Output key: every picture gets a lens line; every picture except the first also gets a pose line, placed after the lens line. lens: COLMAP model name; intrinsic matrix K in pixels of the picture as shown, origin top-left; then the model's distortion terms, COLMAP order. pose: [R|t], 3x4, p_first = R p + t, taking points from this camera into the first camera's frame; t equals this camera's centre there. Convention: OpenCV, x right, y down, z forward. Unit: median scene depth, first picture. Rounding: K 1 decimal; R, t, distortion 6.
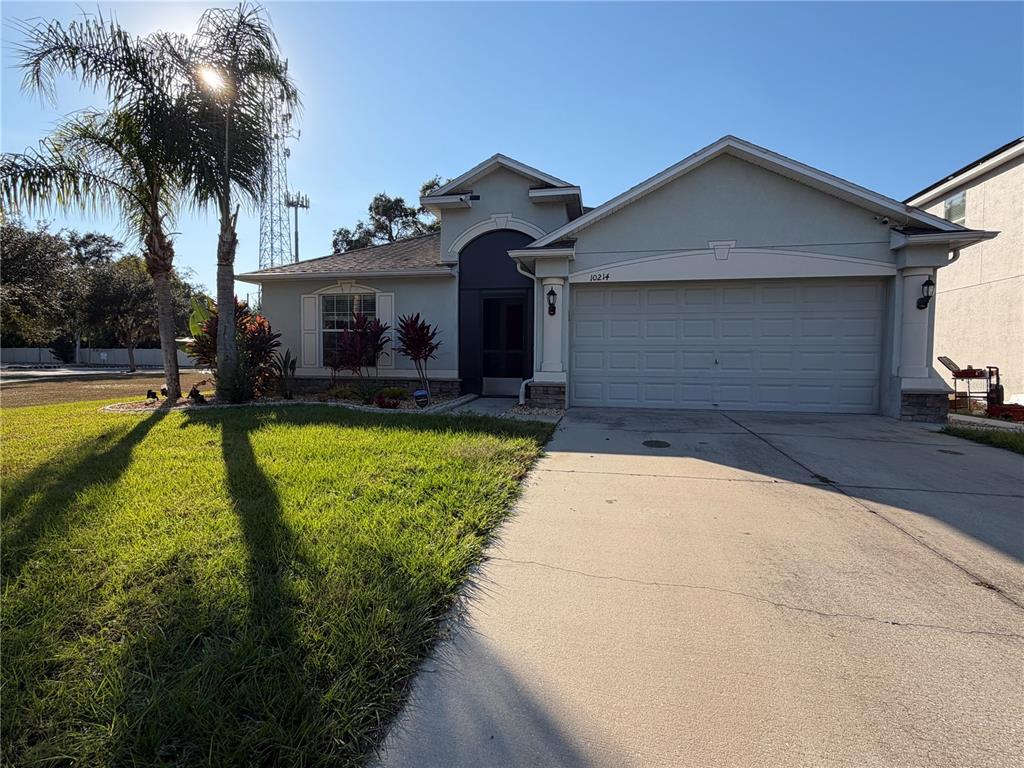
lens RADIAL K [[478.5, 0, 513.1], [0, 478.5, 382.1], [0, 0, 1]] dist [0.000289, -0.000314]
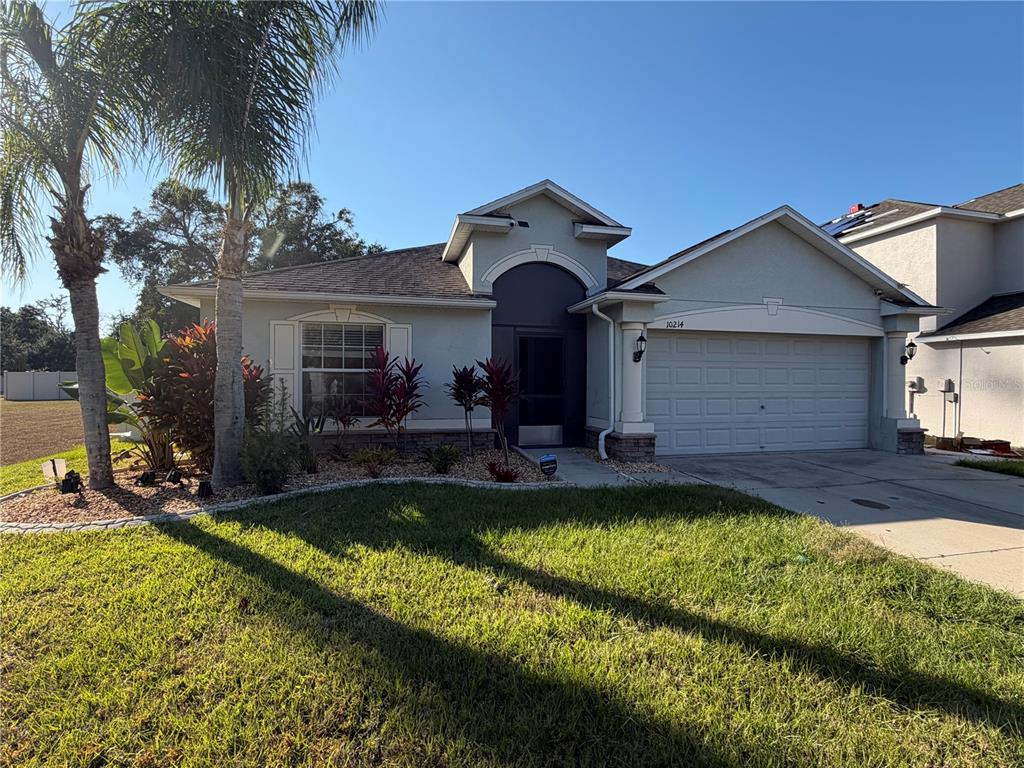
lens RADIAL K [[478.5, 0, 512.8], [0, 478.5, 385.3], [0, 0, 1]] dist [0.000289, -0.000314]
pose [[0.906769, -0.007502, 0.421561, -0.521575], [0.021490, 0.999364, -0.028441, -0.070286], [-0.421079, 0.034848, 0.906354, 0.242147]]
